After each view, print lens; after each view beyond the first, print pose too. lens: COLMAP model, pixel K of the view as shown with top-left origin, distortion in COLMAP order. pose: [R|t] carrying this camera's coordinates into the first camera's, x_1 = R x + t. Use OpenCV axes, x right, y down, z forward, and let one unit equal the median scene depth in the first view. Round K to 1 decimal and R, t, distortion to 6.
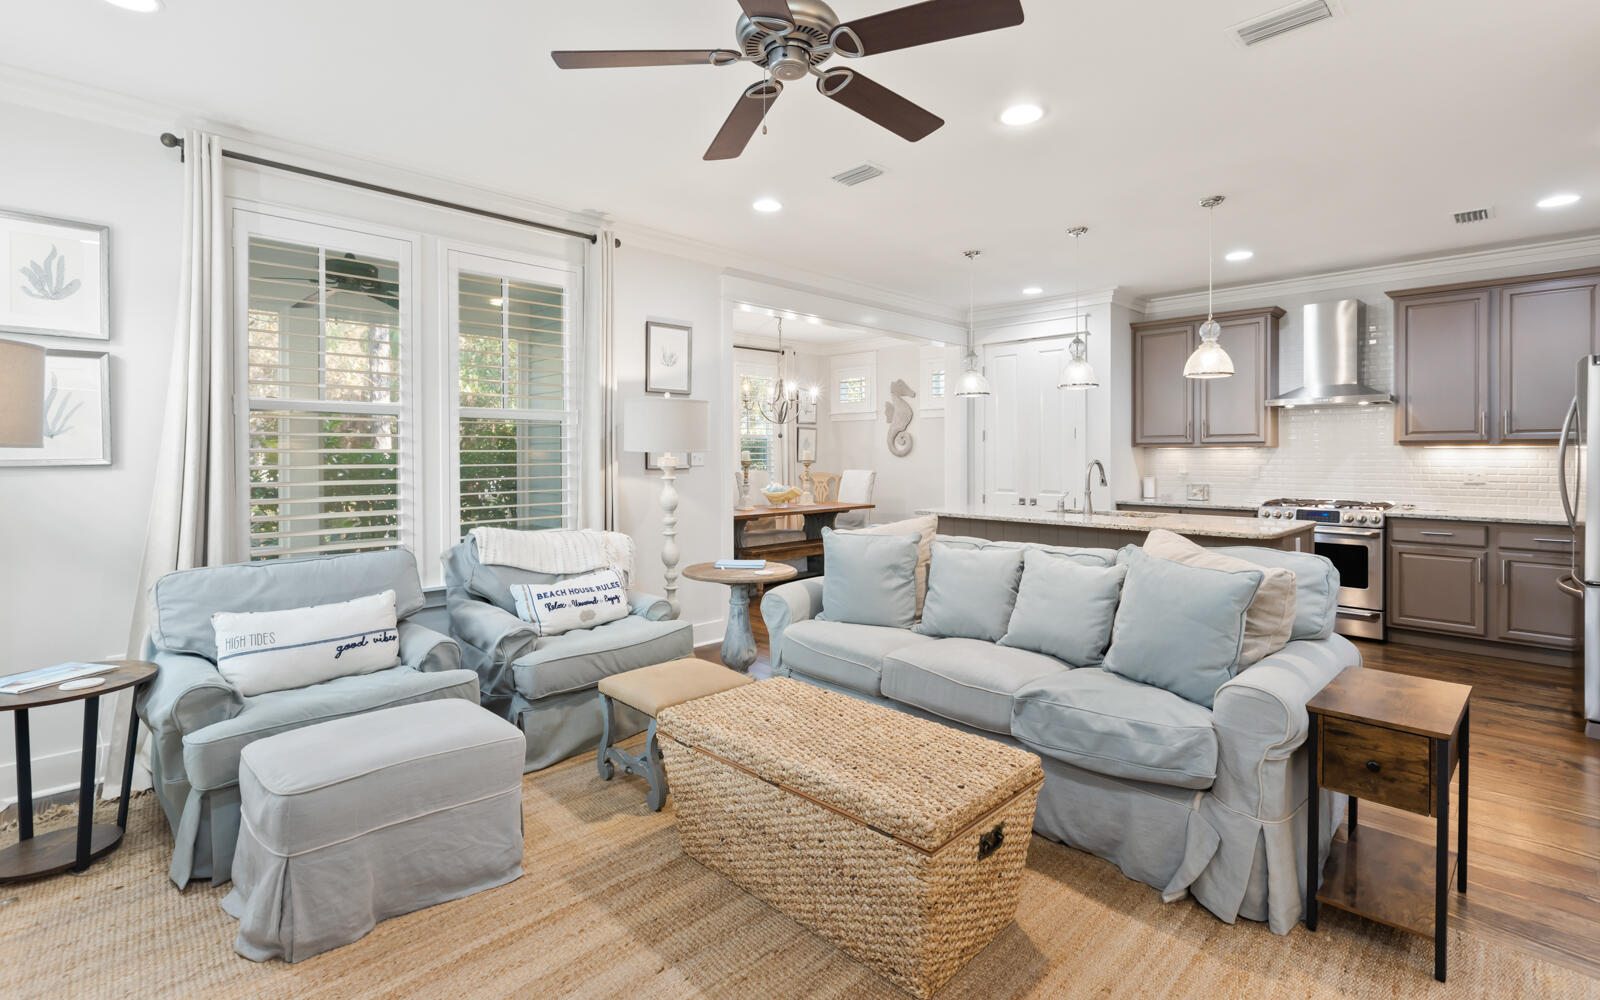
lens RADIAL K [[727.8, 0, 797.1], [0, 727.8, 451.2], [0, 0, 1]] dist [-0.008179, 0.001904]
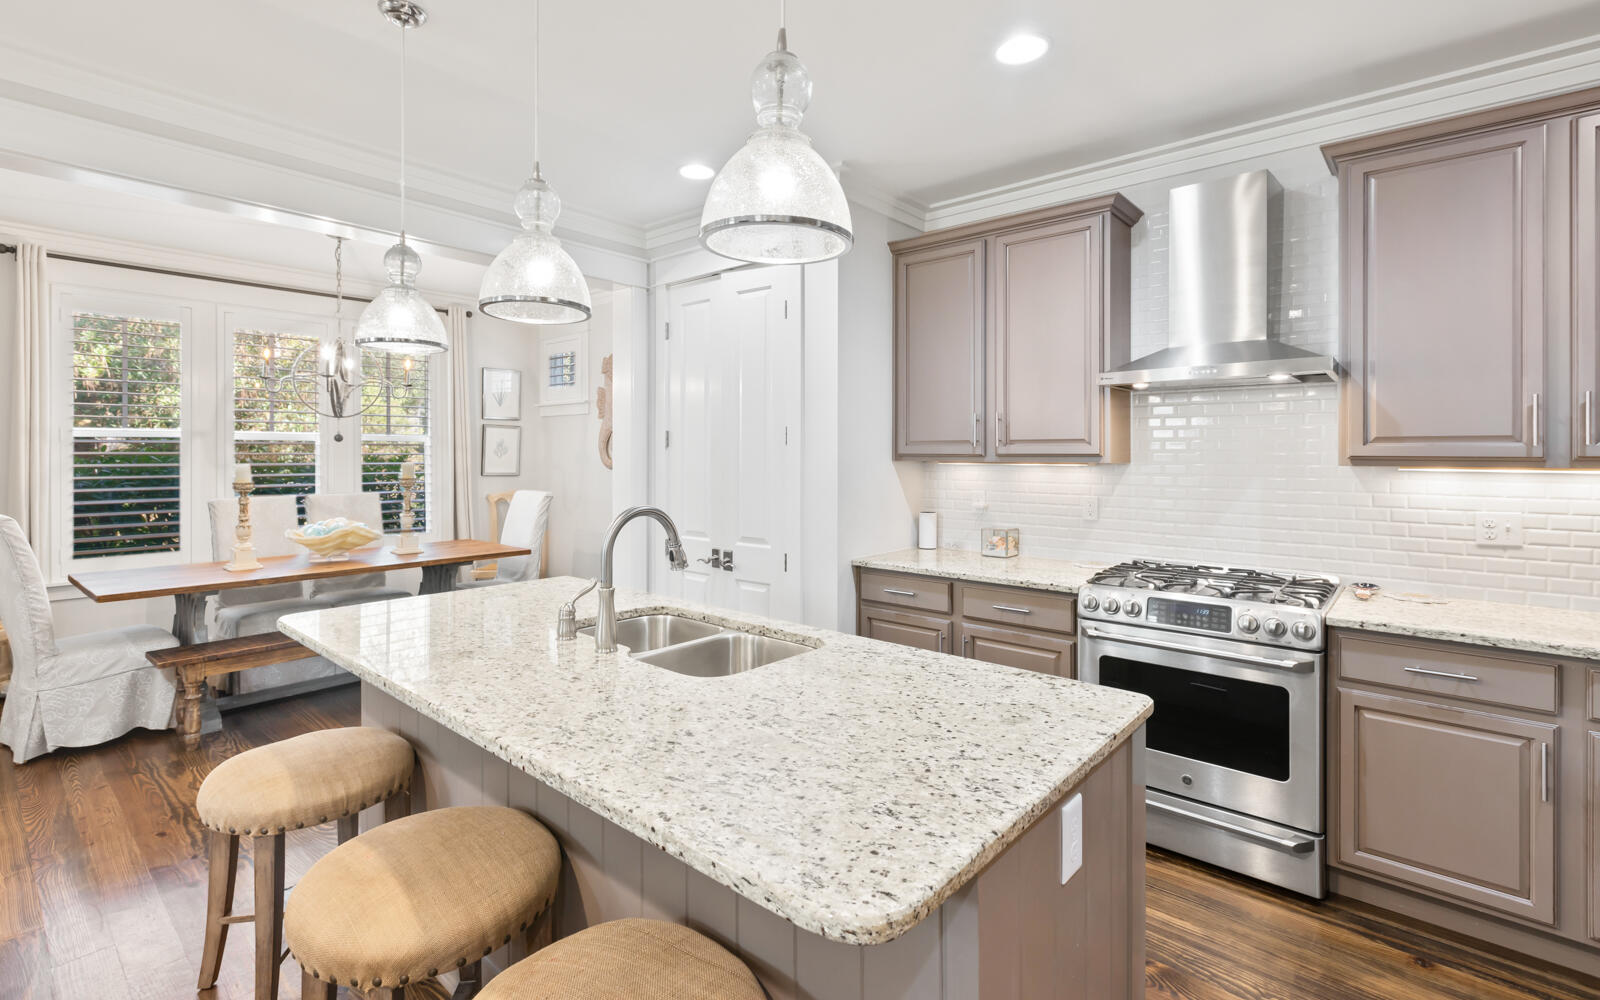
lens RADIAL K [[727.8, 0, 801.3], [0, 727.8, 447.6], [0, 0, 1]] dist [-0.008179, 0.001904]
pose [[0.996524, 0.002331, 0.083276, 0.412251], [-0.002016, 0.999990, -0.003868, -0.016445], [-0.083284, 0.003687, 0.996519, 0.529888]]
